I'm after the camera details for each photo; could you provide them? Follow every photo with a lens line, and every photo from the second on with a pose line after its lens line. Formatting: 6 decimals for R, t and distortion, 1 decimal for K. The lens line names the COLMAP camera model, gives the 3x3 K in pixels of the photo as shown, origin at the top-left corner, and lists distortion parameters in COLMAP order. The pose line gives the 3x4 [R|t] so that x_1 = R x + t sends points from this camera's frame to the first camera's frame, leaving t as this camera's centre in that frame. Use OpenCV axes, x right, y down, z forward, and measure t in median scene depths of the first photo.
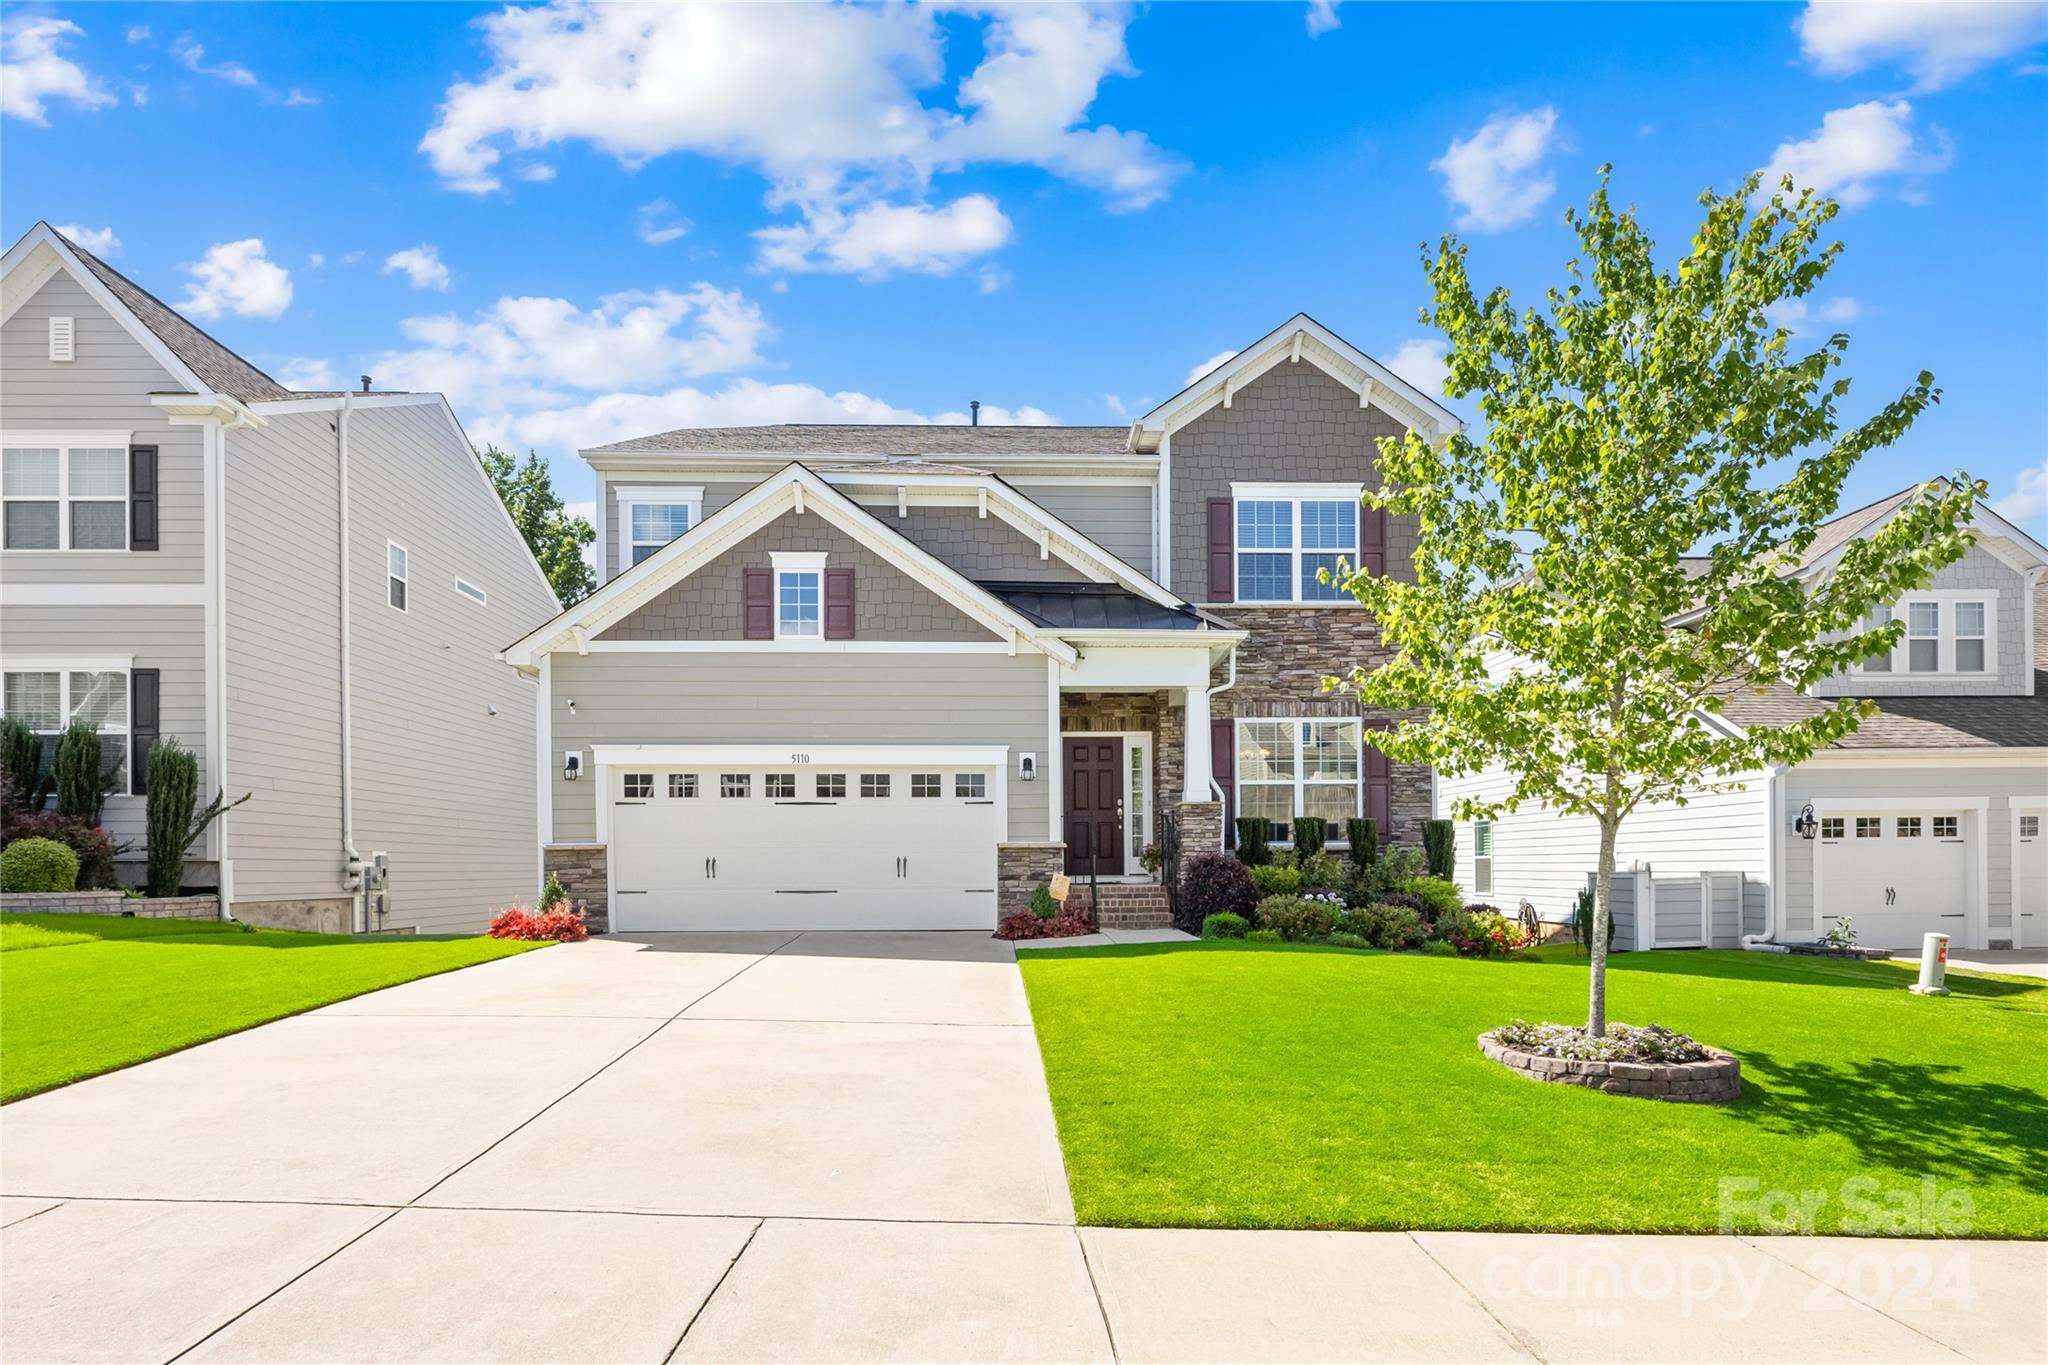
lens RADIAL K [[816.8, 0, 1033.0], [0, 816.8, 672.1], [0, 0, 1]] dist [-0.006828, 0.000383]
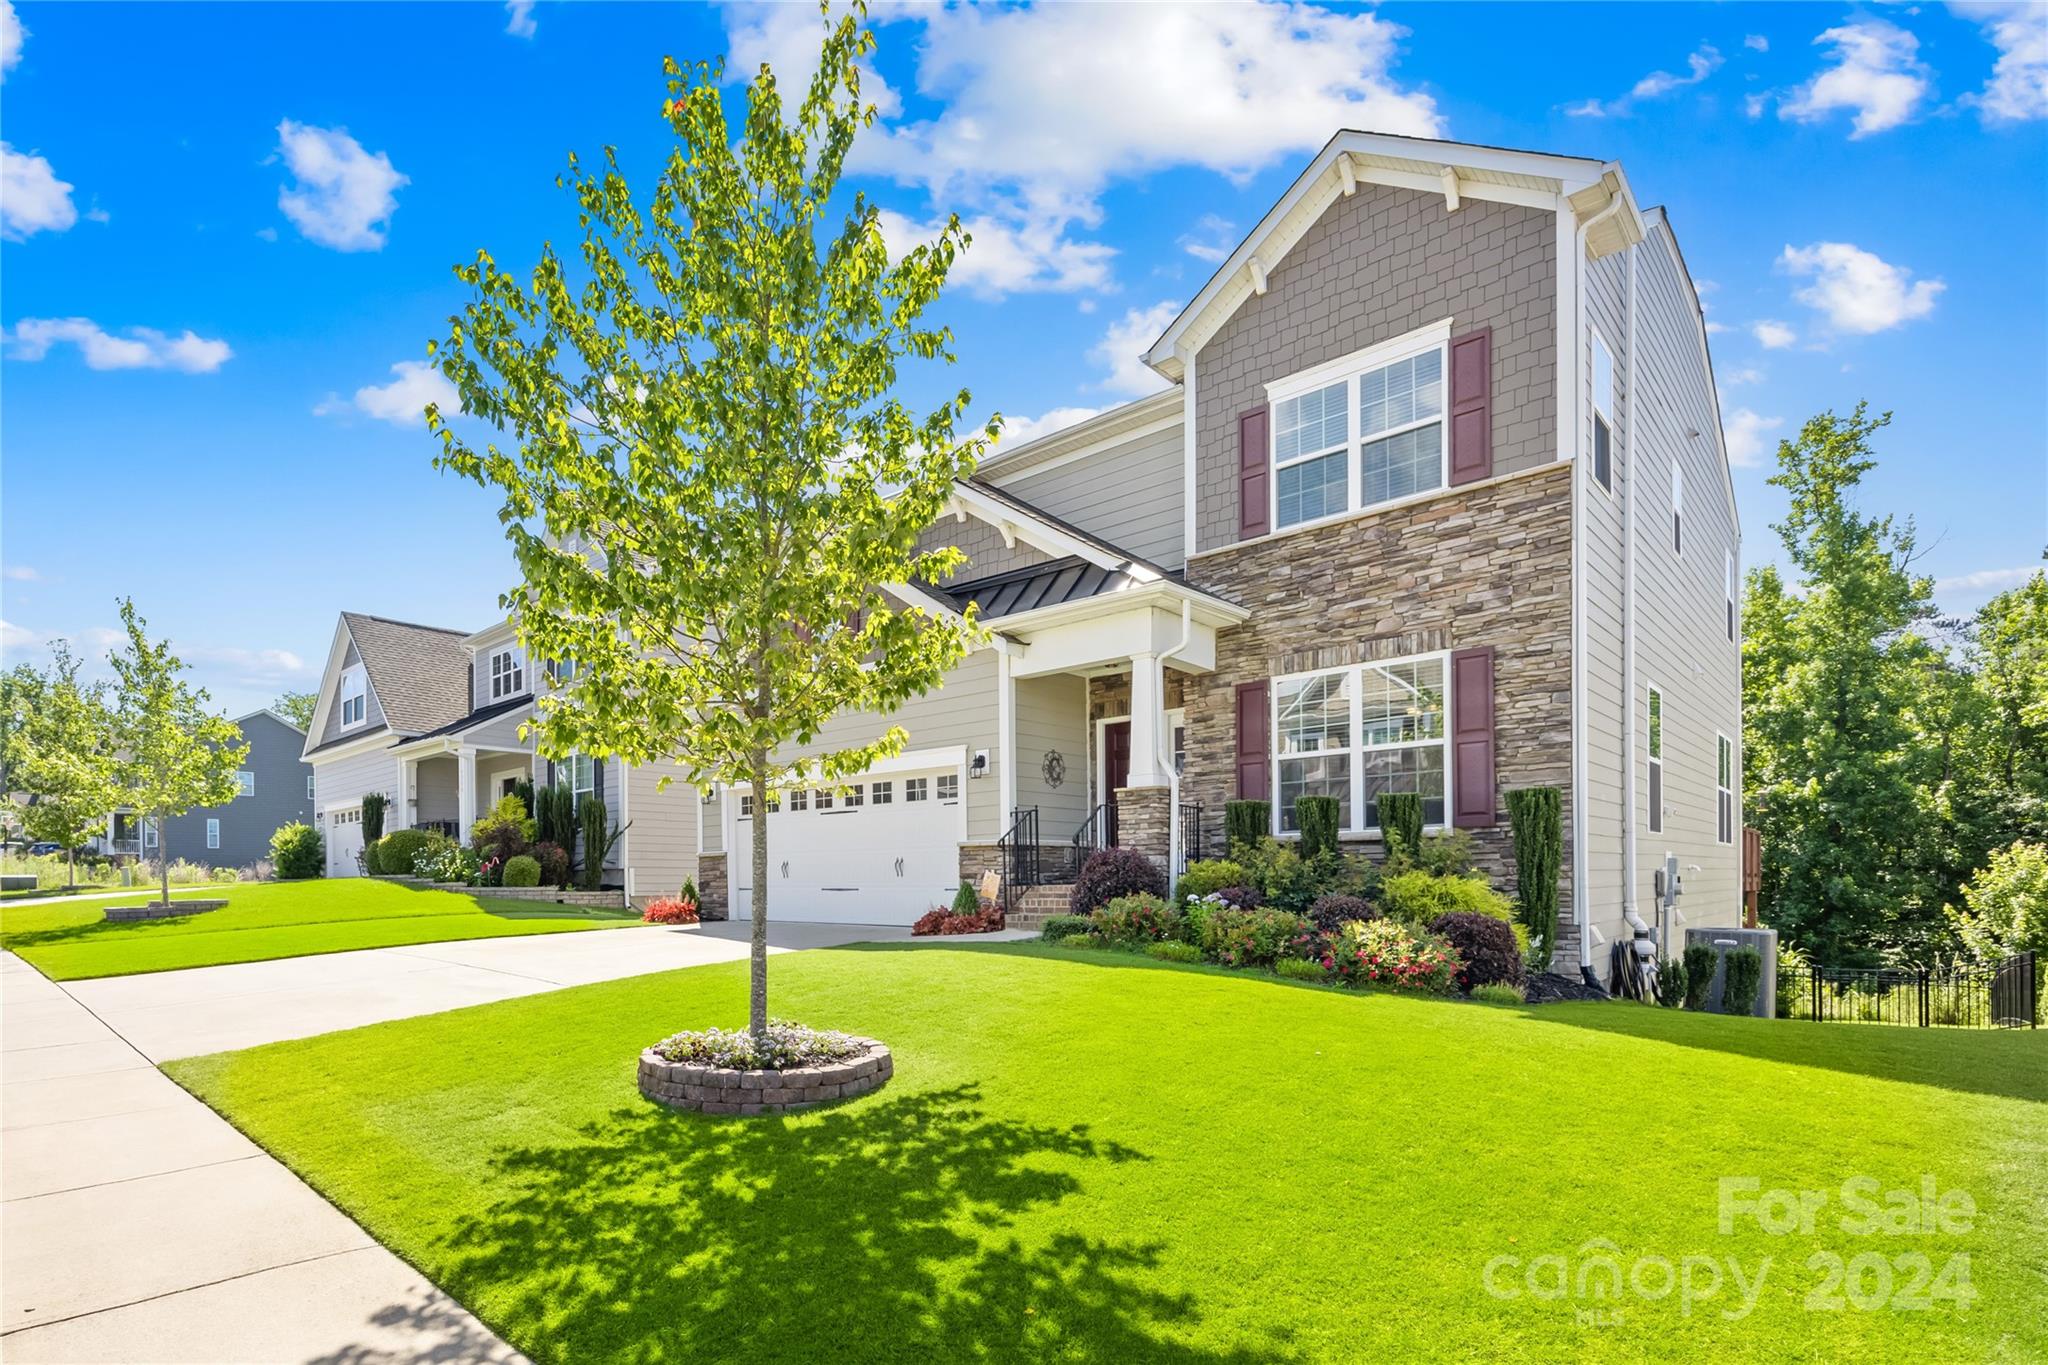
lens RADIAL K [[856.7, 0, 1016.4], [0, 856.7, 665.6], [0, 0, 1]] dist [-0.003151, -0.000005]
pose [[0.770301, -0.154752, -0.618618, 0.571303], [0.156819, 0.986286, -0.051457, 0.048420], [0.618097, -0.057374, 0.784005, 0.184031]]
